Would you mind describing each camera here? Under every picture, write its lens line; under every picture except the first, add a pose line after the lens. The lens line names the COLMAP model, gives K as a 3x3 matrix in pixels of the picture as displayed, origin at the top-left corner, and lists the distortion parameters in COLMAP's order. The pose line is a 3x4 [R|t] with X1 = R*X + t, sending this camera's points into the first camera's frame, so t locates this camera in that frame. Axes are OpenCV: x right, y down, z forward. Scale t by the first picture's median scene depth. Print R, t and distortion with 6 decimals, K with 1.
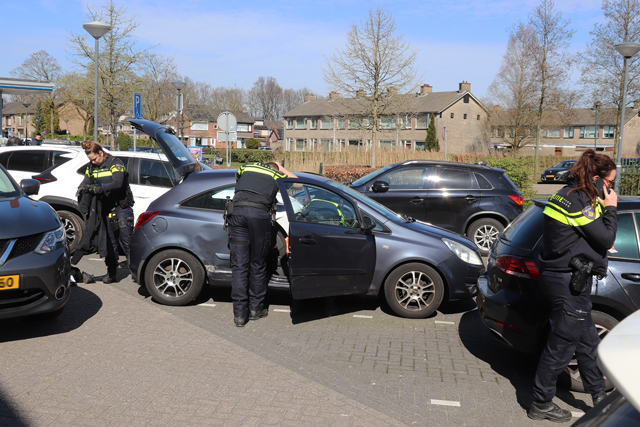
lens RADIAL K [[719.9, 0, 320.0], [0, 719.9, 213.5], [0, 0, 1]] dist [0.007190, 0.038473]
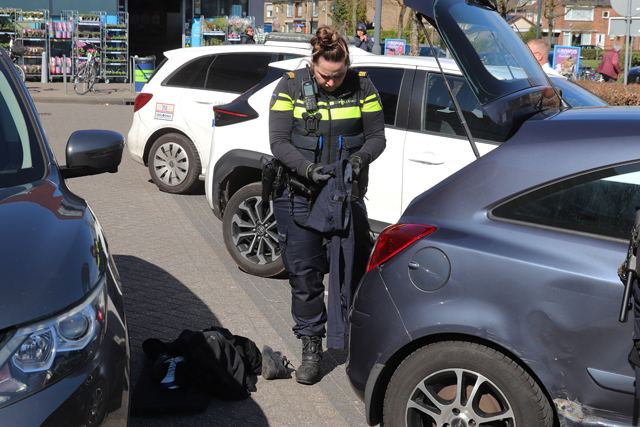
lens RADIAL K [[1108.1, 0, 320.0], [0, 1108.1, 213.5], [0, 0, 1]] dist [0.026828, 0.029645]
pose [[0.924465, 0.057518, -0.376904, -0.010887], [-0.036373, 0.997351, 0.062987, -0.006647], [0.379528, -0.044521, 0.924108, 0.074859]]
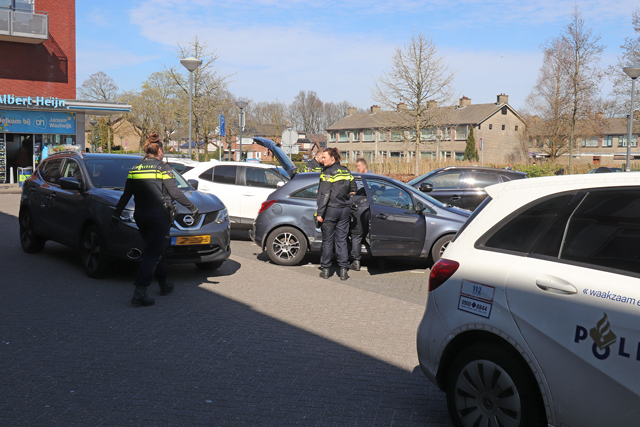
lens RADIAL K [[719.9, 0, 320.0], [0, 719.9, 213.5], [0, 0, 1]] dist [0.007190, 0.038473]
pose [[0.998440, -0.008814, -0.055135, -0.008419], [0.007866, 0.999818, -0.017394, 0.007540], [0.055279, 0.016933, 0.998327, -0.069866]]
